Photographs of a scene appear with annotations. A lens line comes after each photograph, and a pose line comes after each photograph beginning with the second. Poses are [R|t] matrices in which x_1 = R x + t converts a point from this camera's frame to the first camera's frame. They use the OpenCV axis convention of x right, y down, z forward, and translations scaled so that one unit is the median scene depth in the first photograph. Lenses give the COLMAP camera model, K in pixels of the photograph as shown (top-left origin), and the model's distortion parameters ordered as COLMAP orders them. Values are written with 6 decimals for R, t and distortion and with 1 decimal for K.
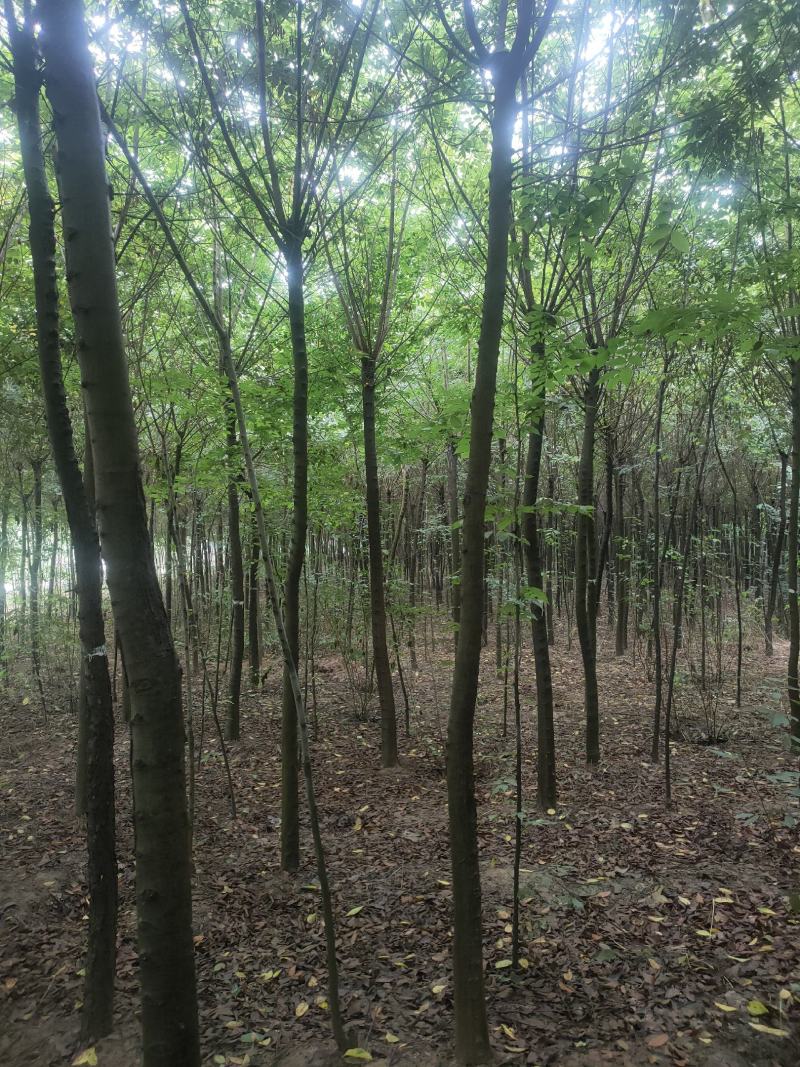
lens RADIAL K [[883.9, 0, 397.5], [0, 883.9, 533.5], [0, 0, 1]] dist [0.049650, -0.070244]
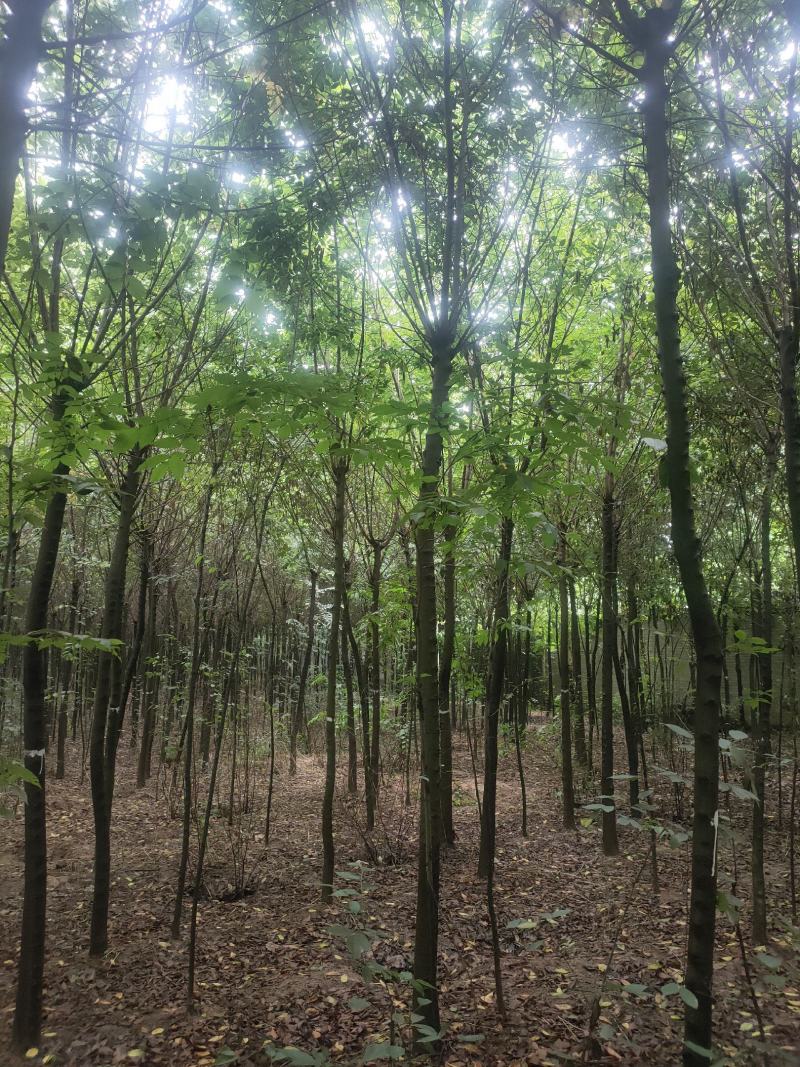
lens RADIAL K [[883.9, 0, 400.5], [0, 883.9, 529.5], [0, 0, 1]] dist [0.049650, -0.070244]
pose [[0.867321, 0.089102, 0.489709, 0.026913], [-0.027337, 0.990890, -0.131874, -0.012819], [-0.496998, 0.100989, 0.861855, 0.122029]]
